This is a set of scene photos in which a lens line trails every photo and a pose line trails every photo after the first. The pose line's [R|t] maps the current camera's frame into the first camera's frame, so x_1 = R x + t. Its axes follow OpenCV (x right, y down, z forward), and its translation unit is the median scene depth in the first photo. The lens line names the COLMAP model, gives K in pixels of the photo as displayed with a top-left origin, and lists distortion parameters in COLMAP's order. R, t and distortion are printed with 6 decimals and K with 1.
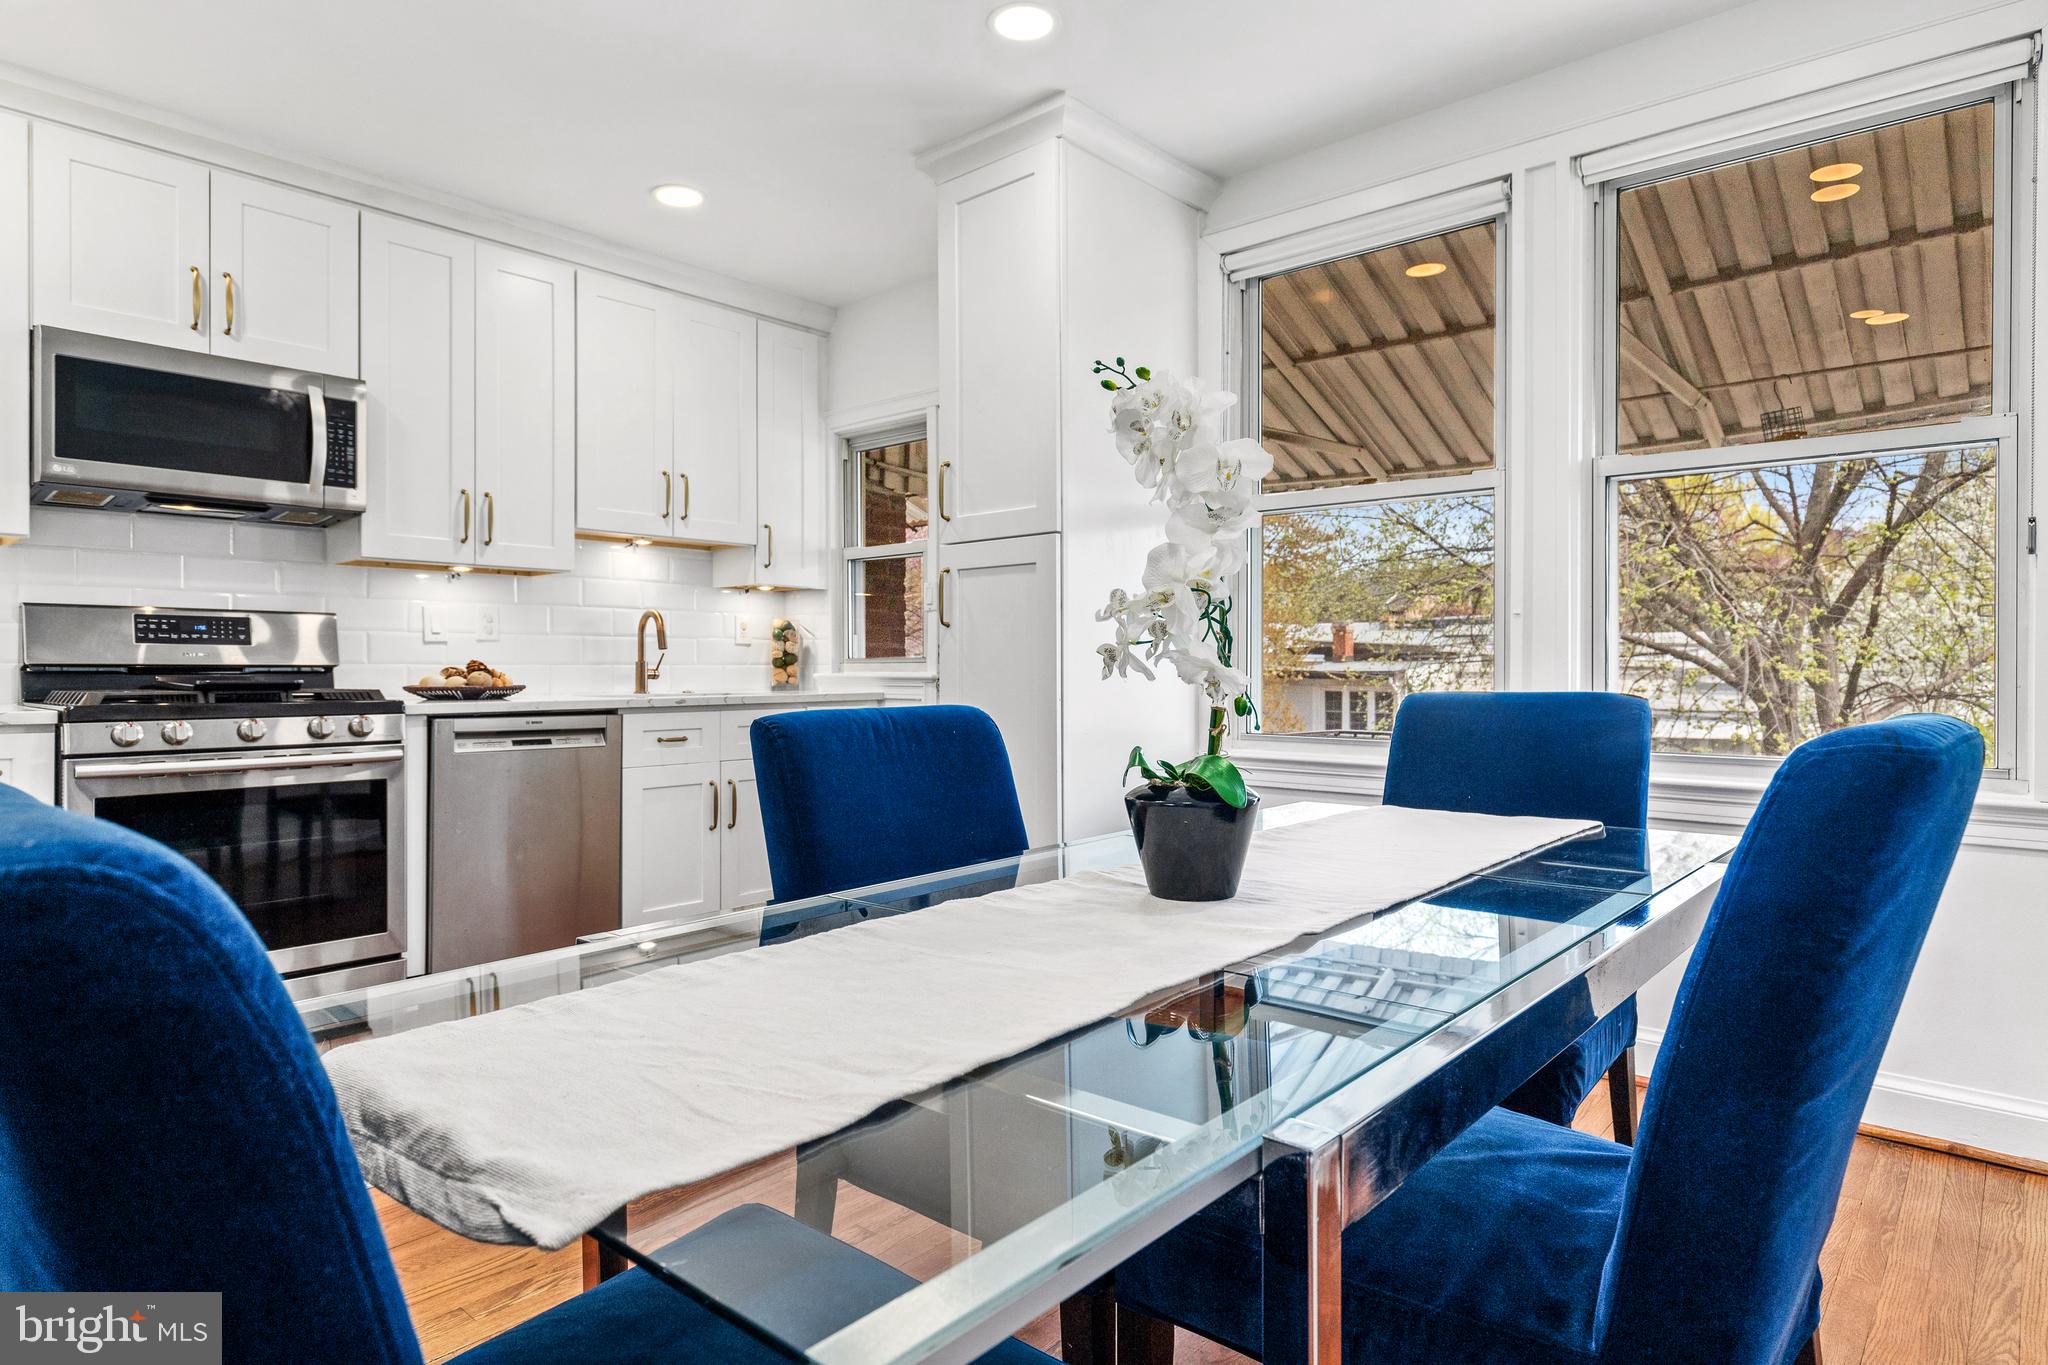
lens RADIAL K [[1179.1, 0, 1013.3], [0, 1179.1, 675.9], [0, 0, 1]] dist [0.028212, -0.008634]
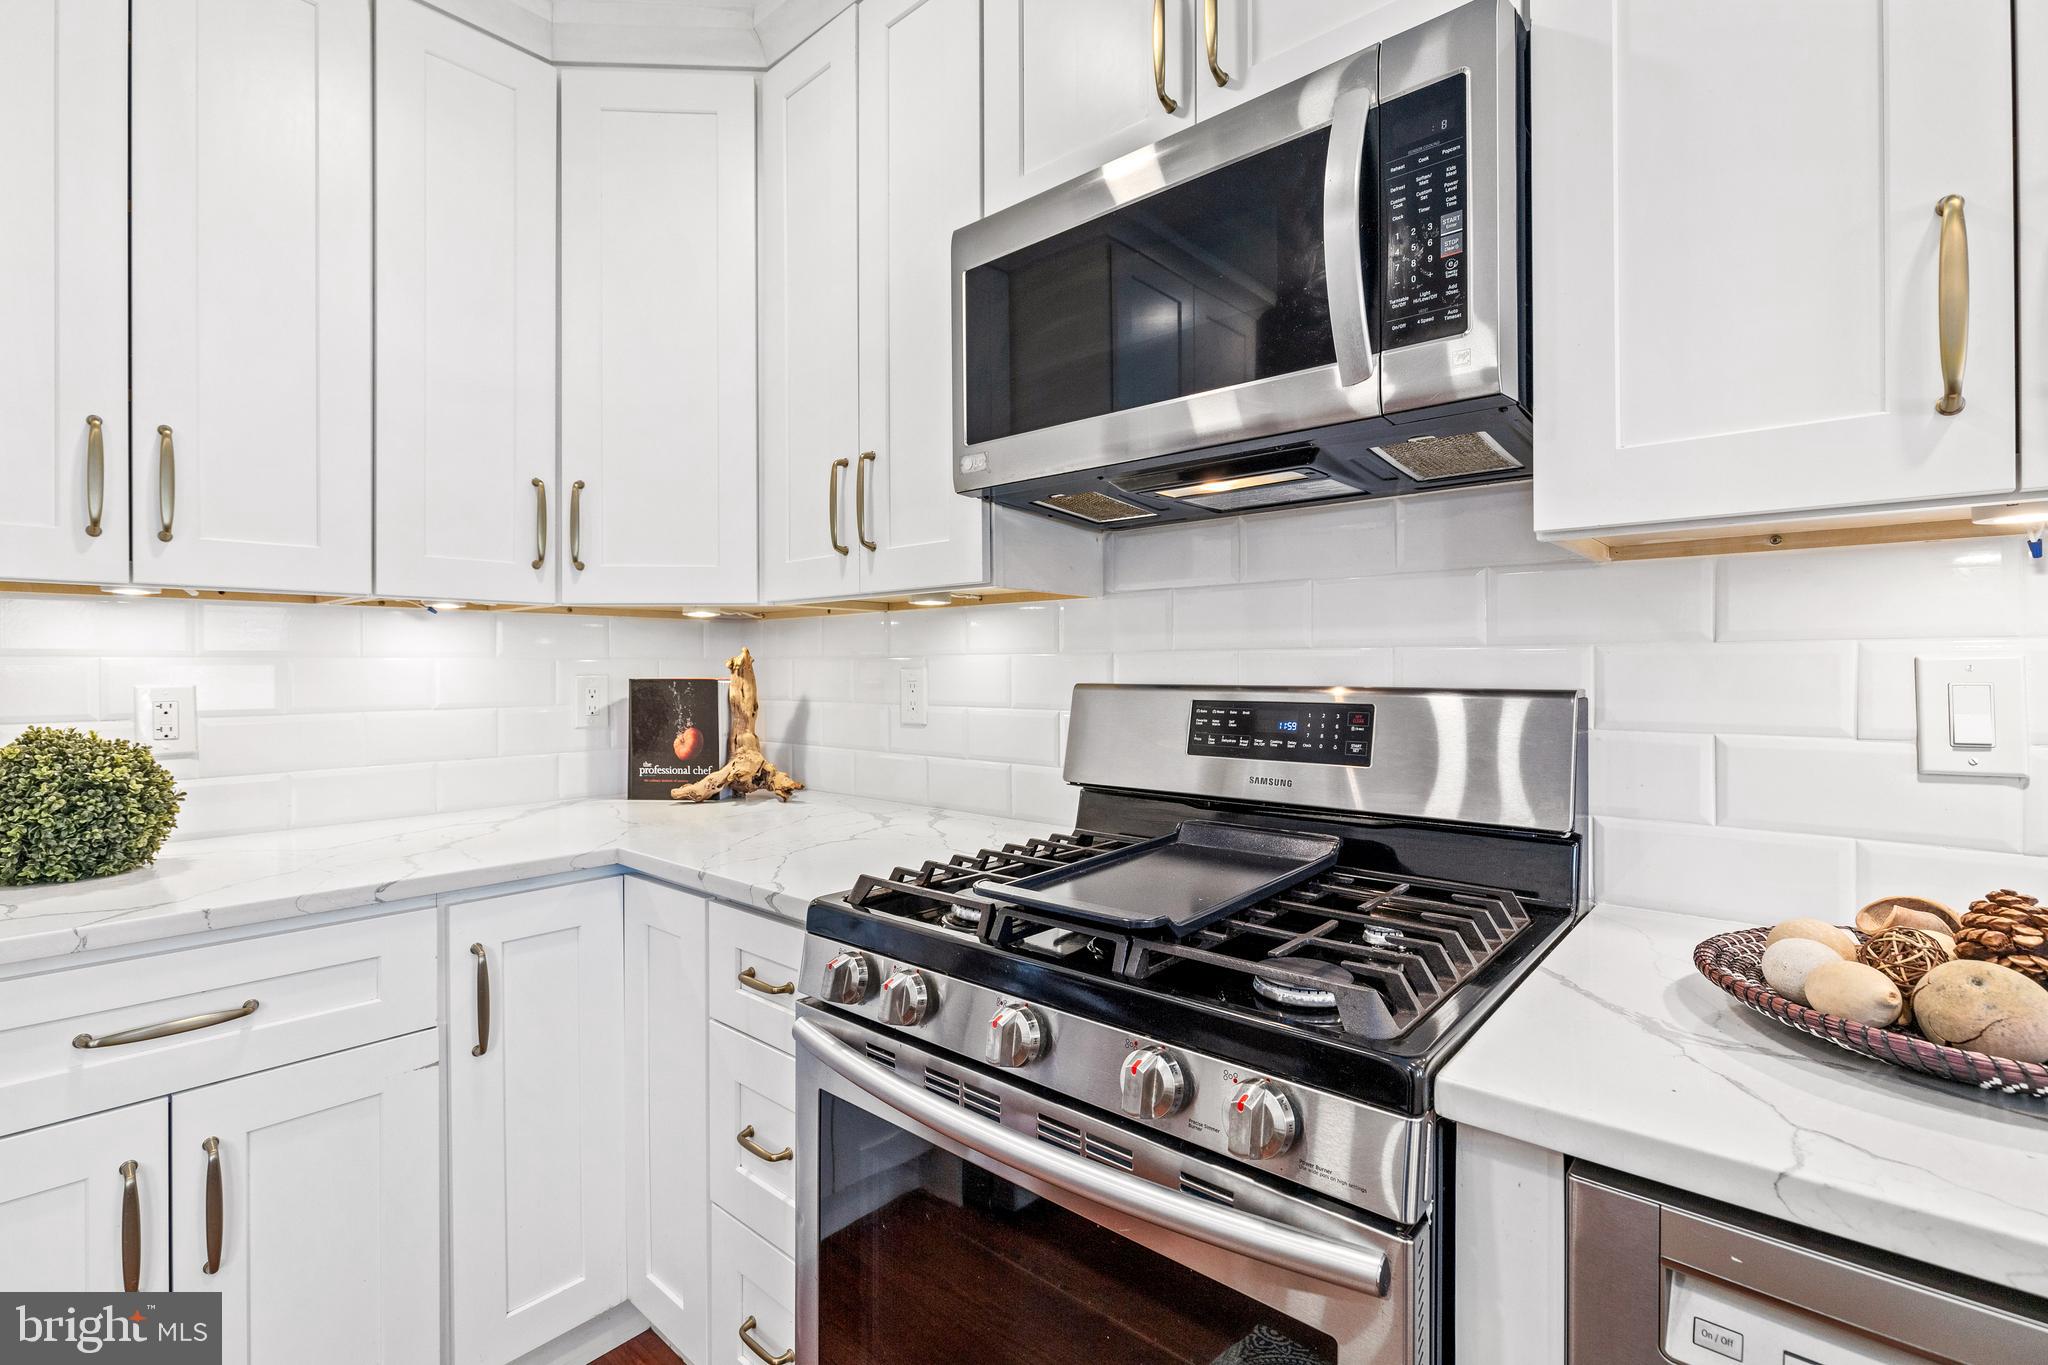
lens RADIAL K [[919.8, 0, 1017.5], [0, 919.8, 665.8], [0, 0, 1]] dist [0.004134, -0.000896]
pose [[0.029121, -0.001486, -0.999575, -0.259388], [-0.001887, 0.999997, -0.001542, -0.055255], [0.999574, 0.001931, 0.029118, 0.749596]]
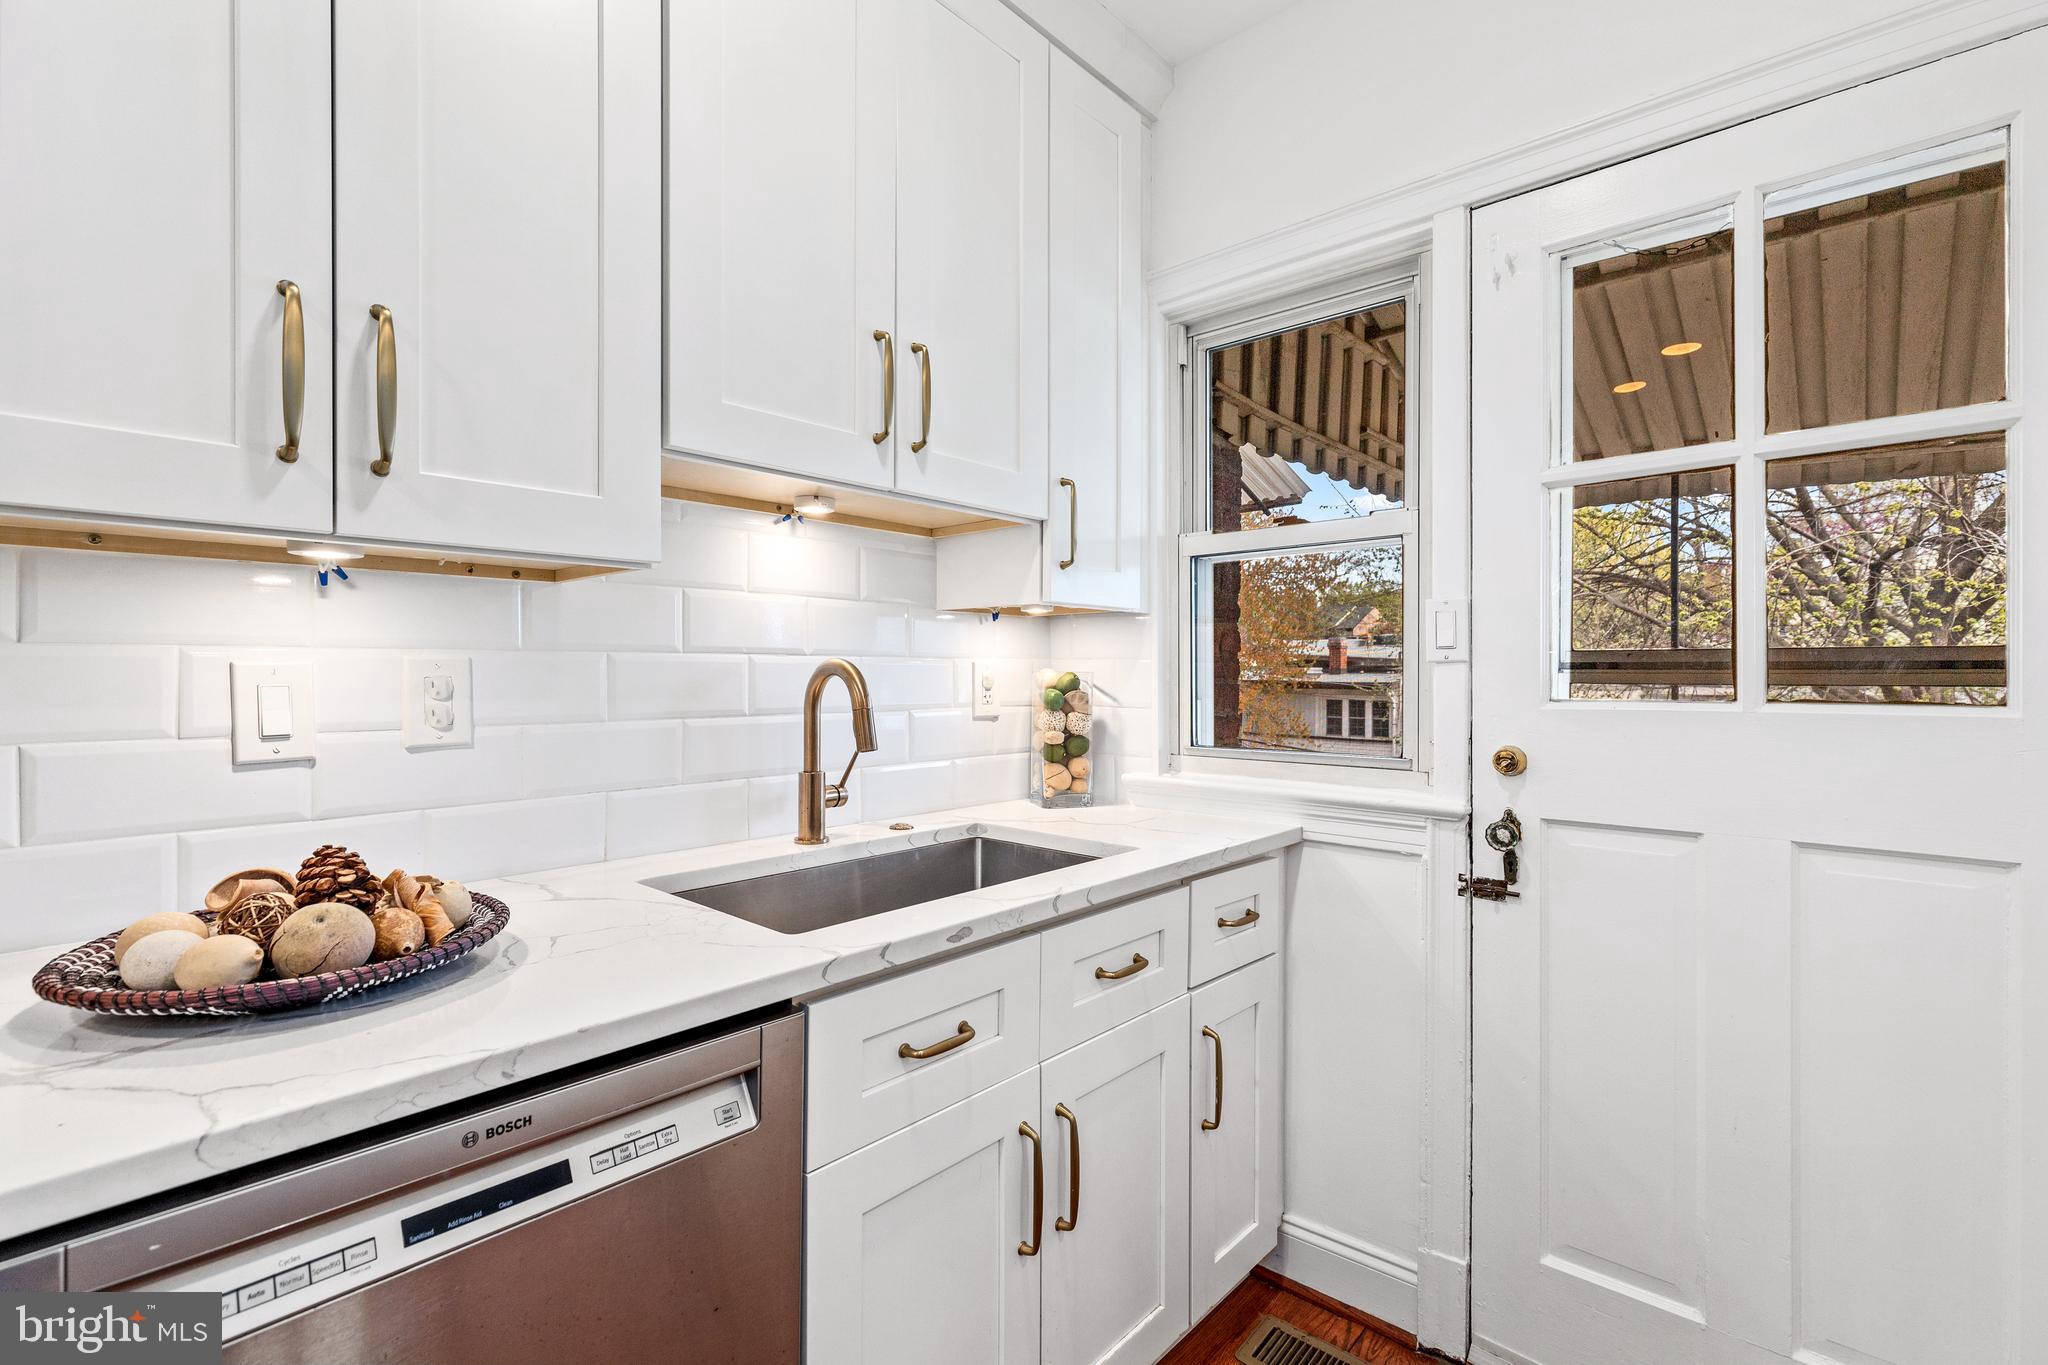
lens RADIAL K [[919.8, 0, 1017.3], [0, 919.8, 678.8], [0, 0, 1]] dist [0.004134, -0.000896]
pose [[0.999976, 0.002595, 0.006486, -0.263269], [-0.002611, 0.999994, 0.002429, -0.054668], [-0.006480, -0.002446, 0.999976, 0.717568]]
